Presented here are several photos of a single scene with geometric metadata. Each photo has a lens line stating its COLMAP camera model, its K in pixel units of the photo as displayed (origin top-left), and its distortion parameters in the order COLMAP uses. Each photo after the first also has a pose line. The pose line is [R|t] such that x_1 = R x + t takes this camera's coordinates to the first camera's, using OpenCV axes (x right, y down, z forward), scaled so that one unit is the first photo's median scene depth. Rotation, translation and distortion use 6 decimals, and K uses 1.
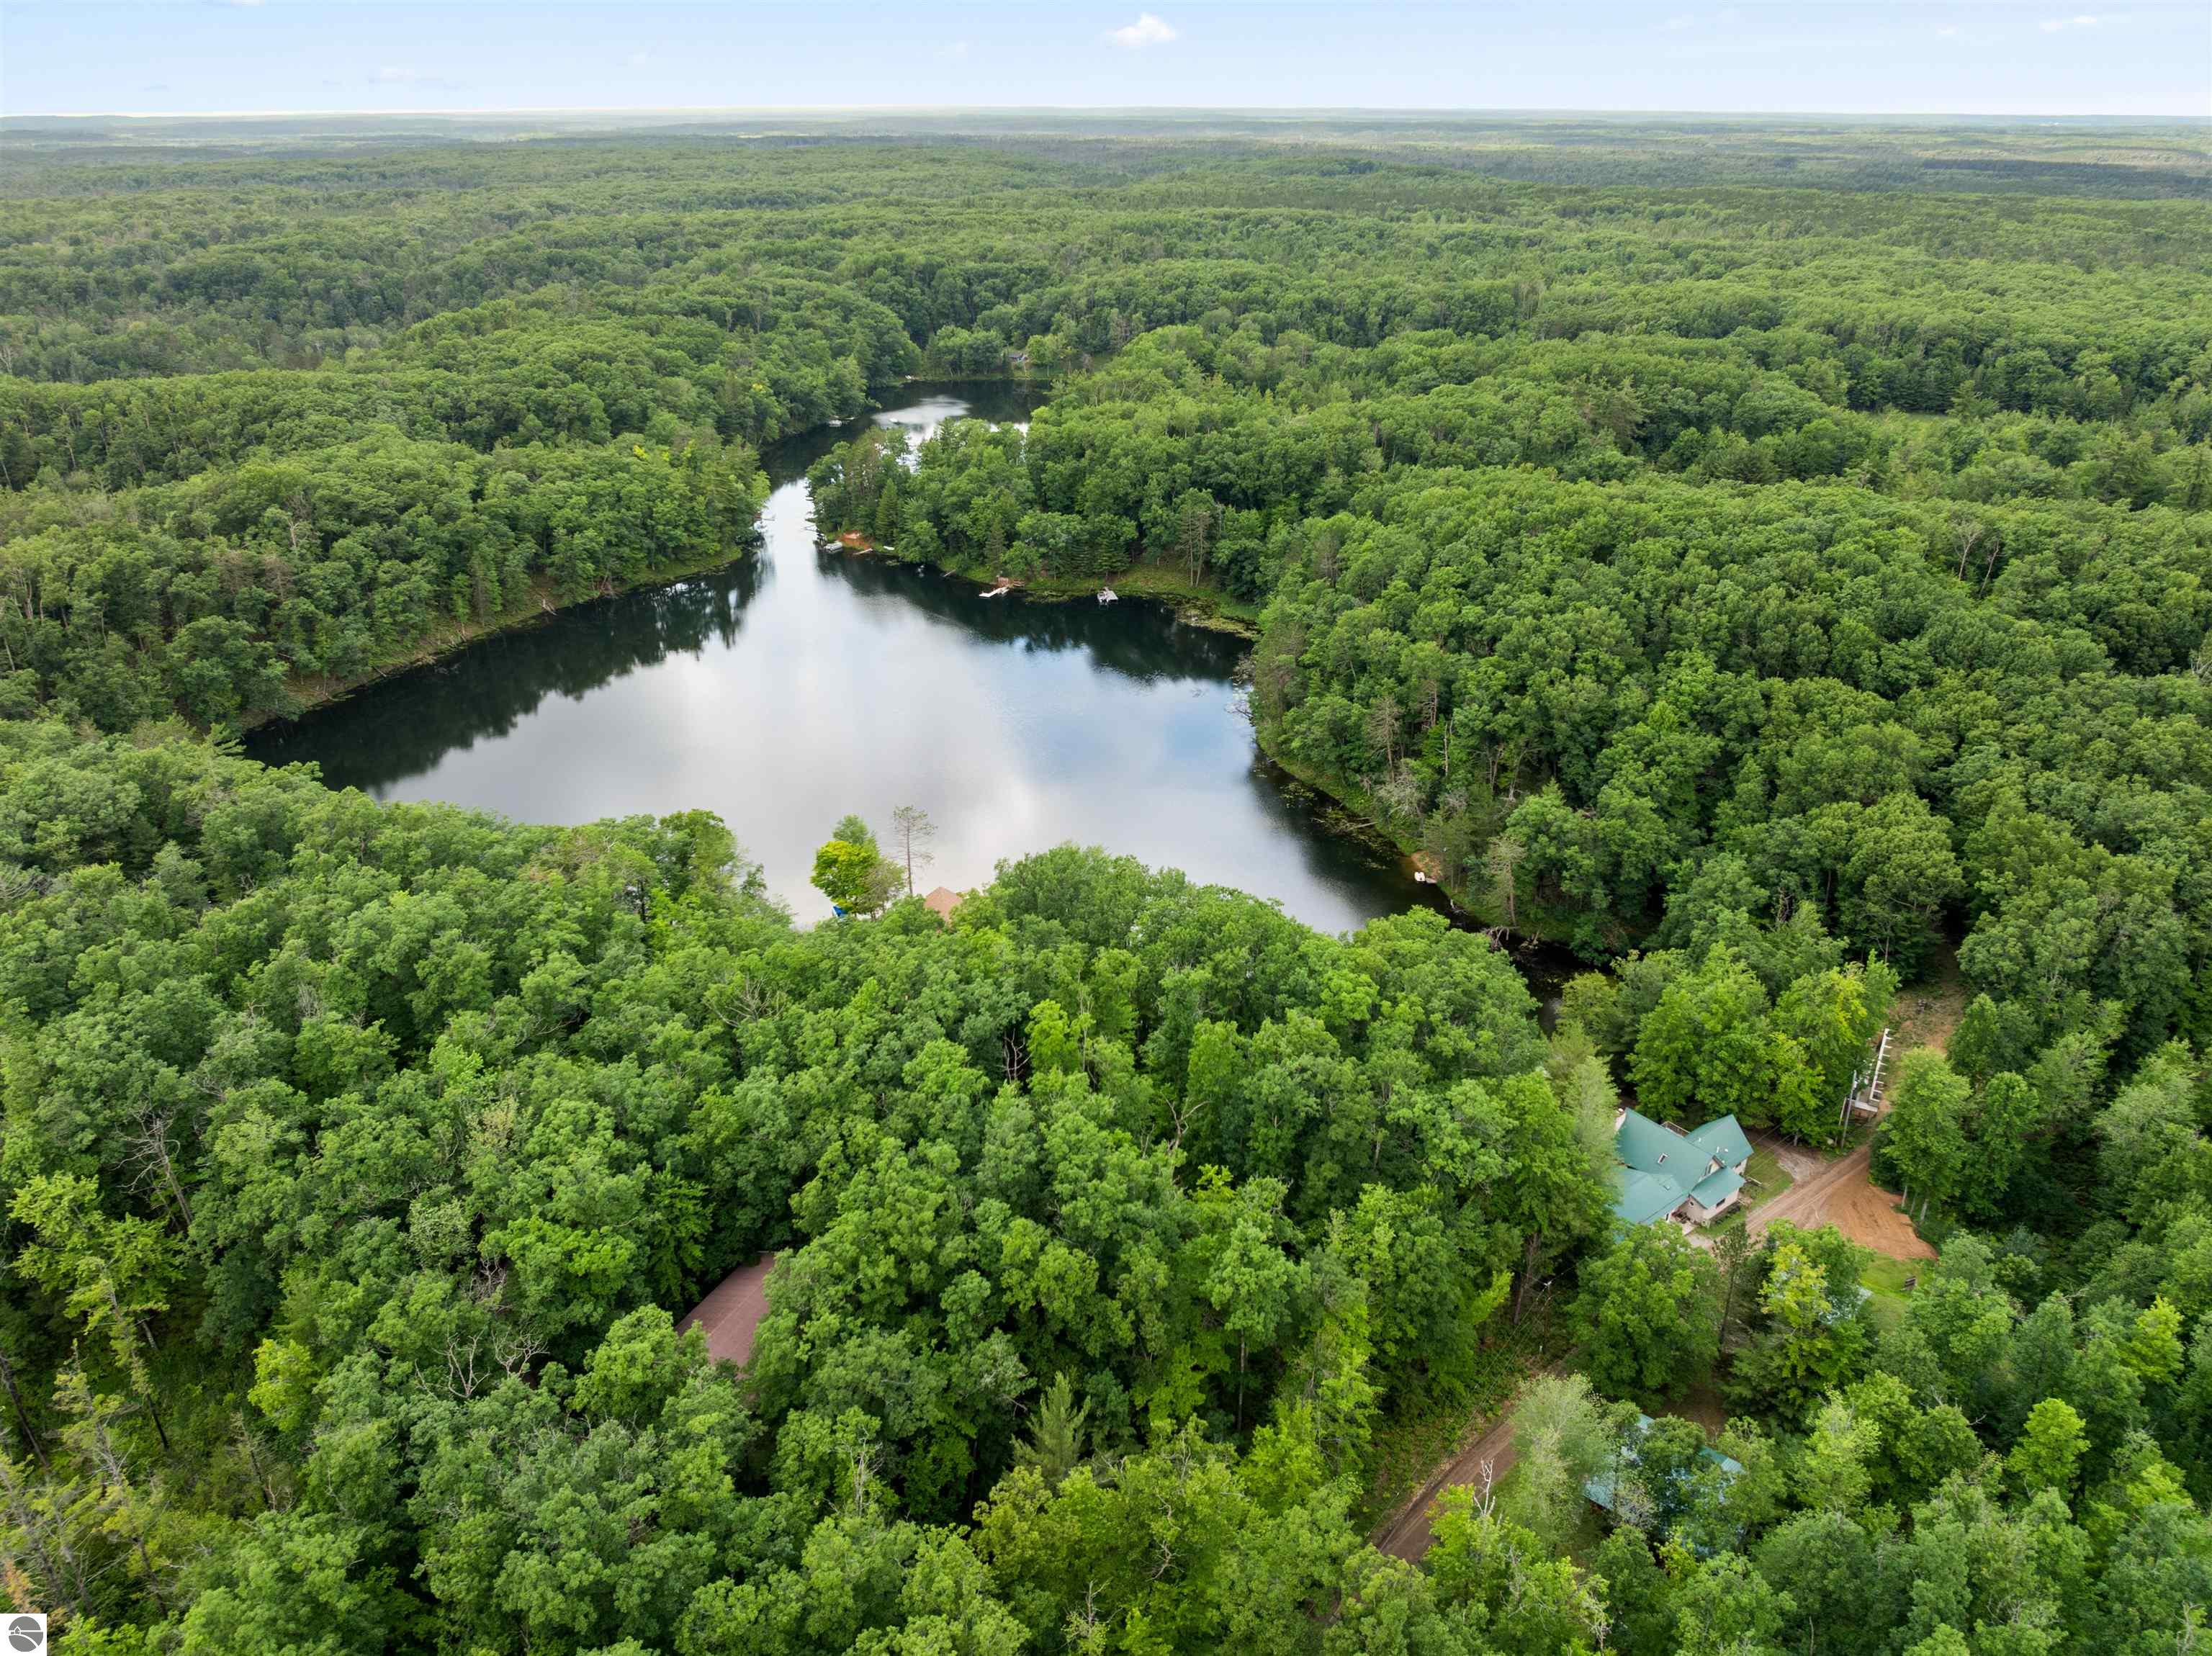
lens RADIAL K [[1669.9, 0, 1081.3], [0, 1669.9, 827.0], [0, 0, 1]] dist [-0.052793, -0.003882]
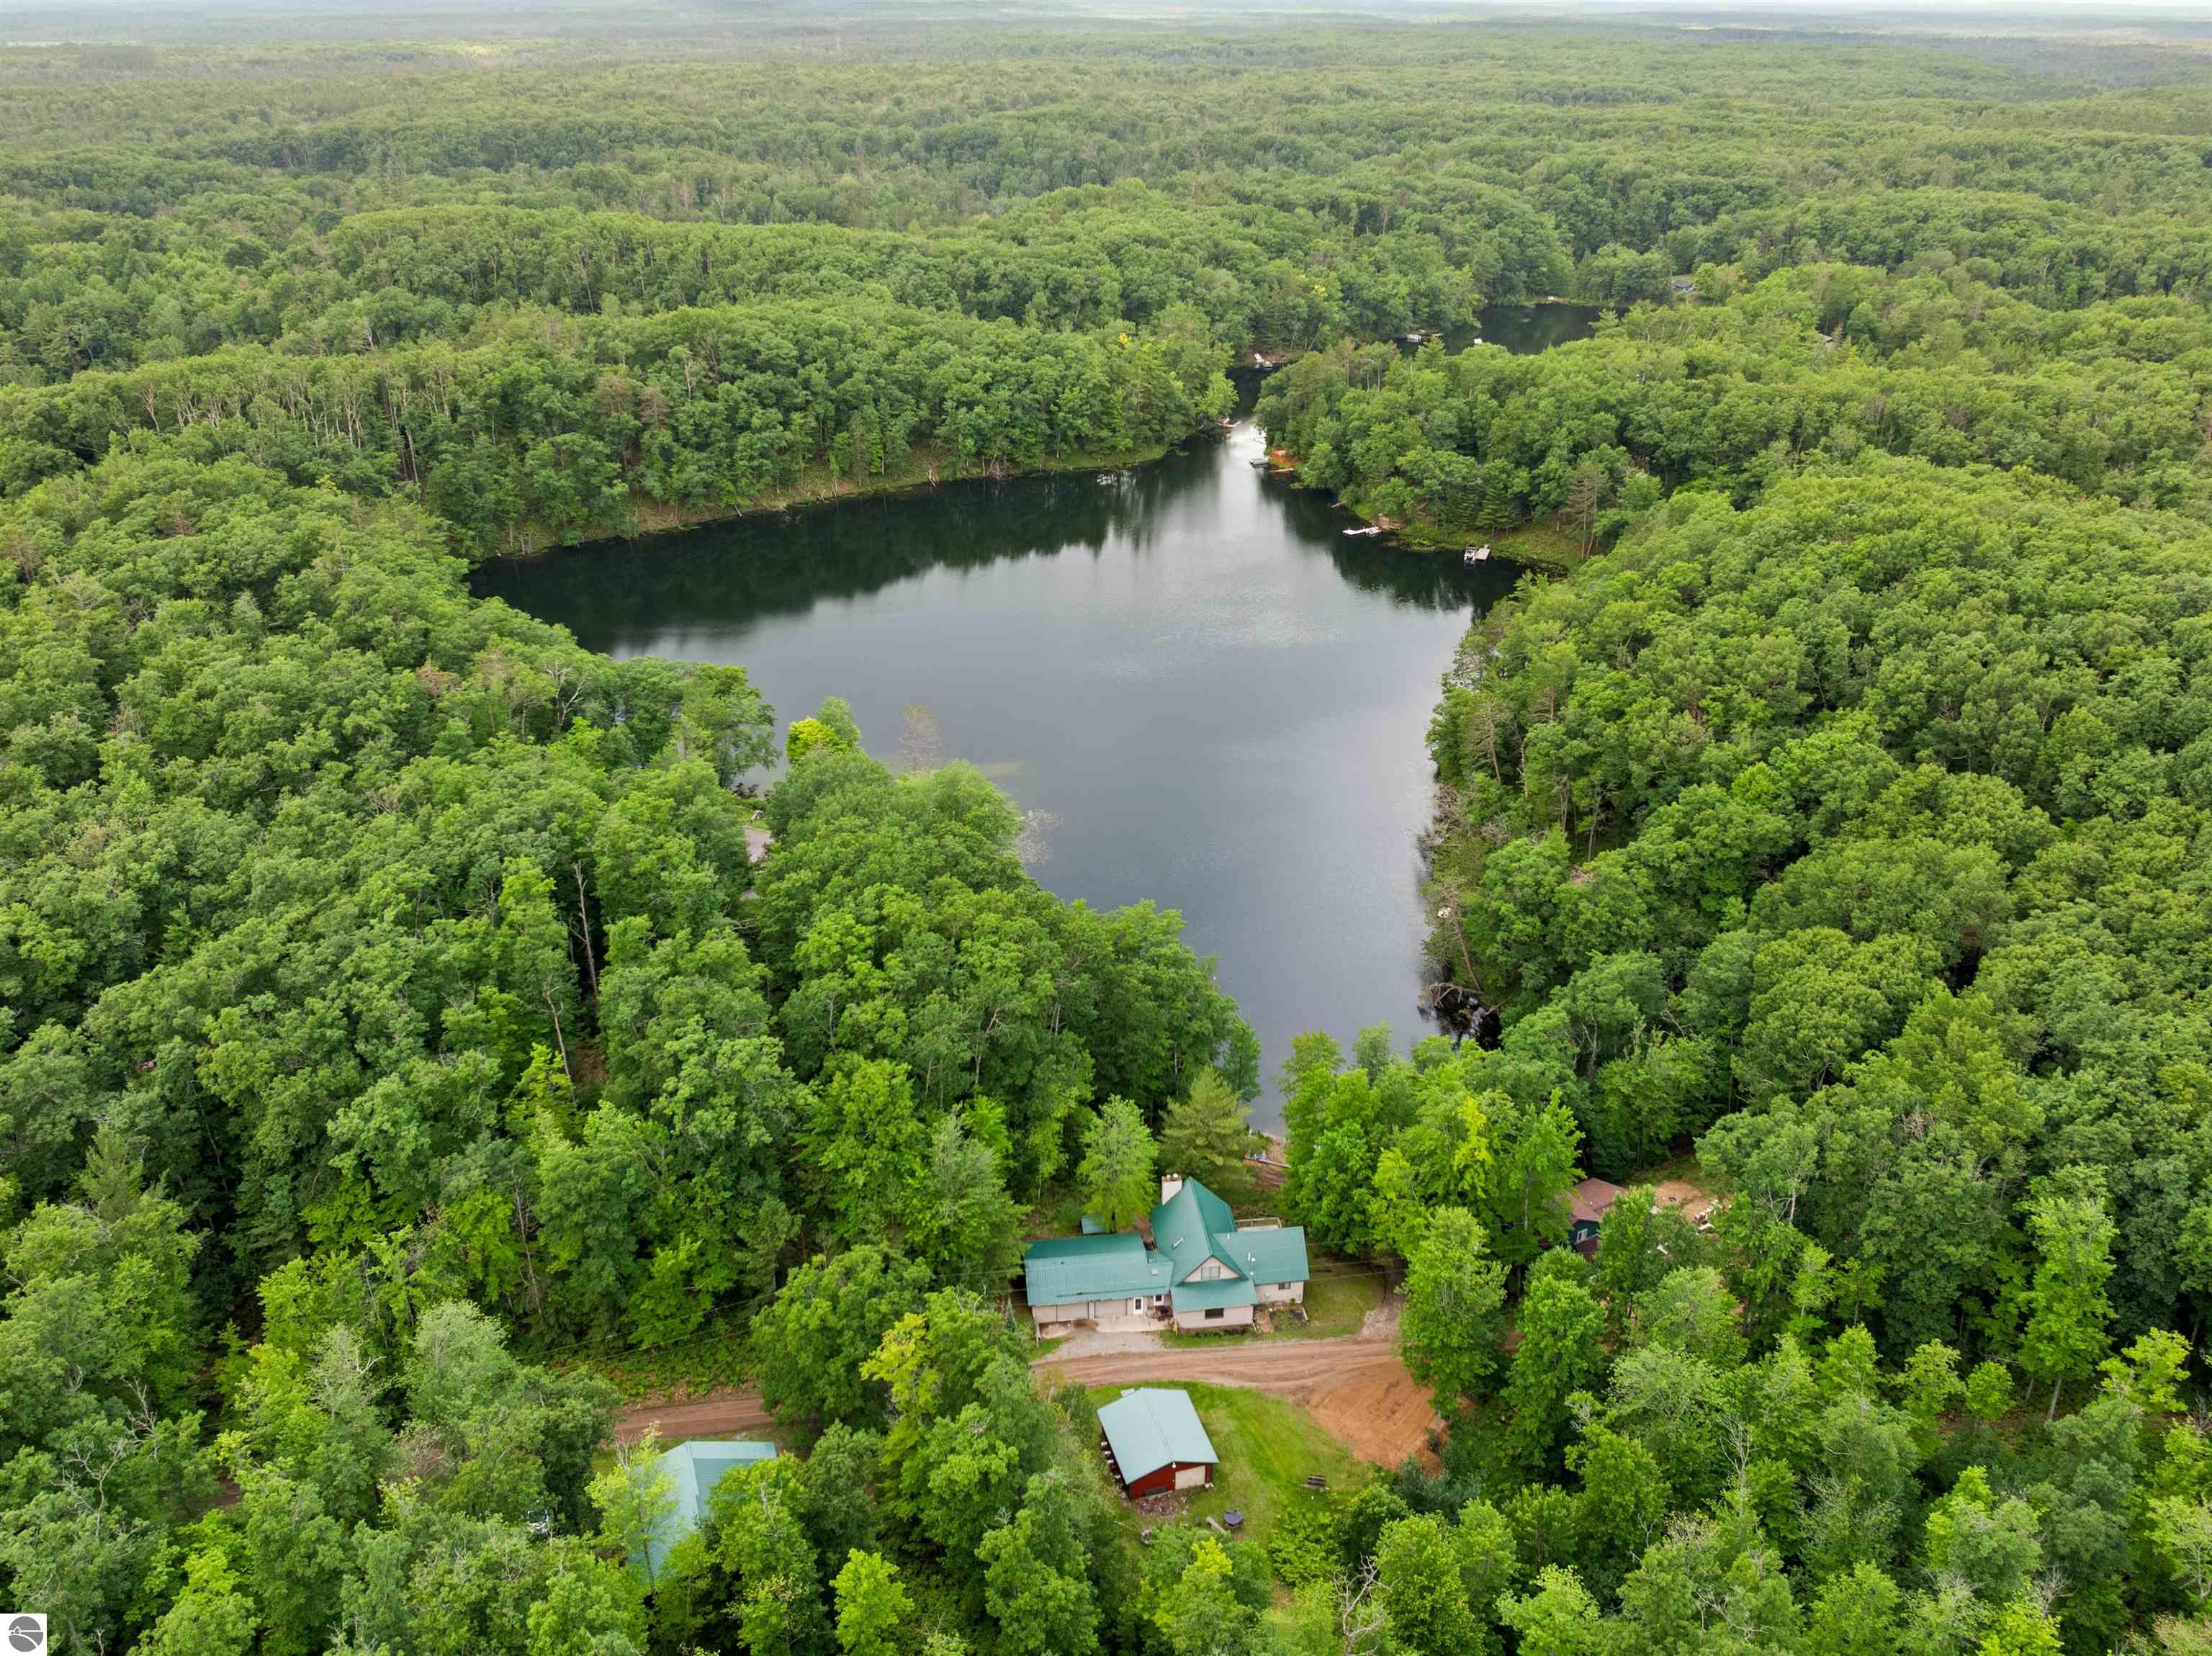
lens RADIAL K [[1832.2, 0, 1106.0], [0, 1832.2, 828.0], [0, 0, 1]] dist [-0.043786, -0.009365]
pose [[0.847003, 0.224663, -0.481781, 0.333713], [-0.214718, 0.973671, 0.076552, -0.030251], [0.486295, 0.038607, 0.872942, 0.080047]]
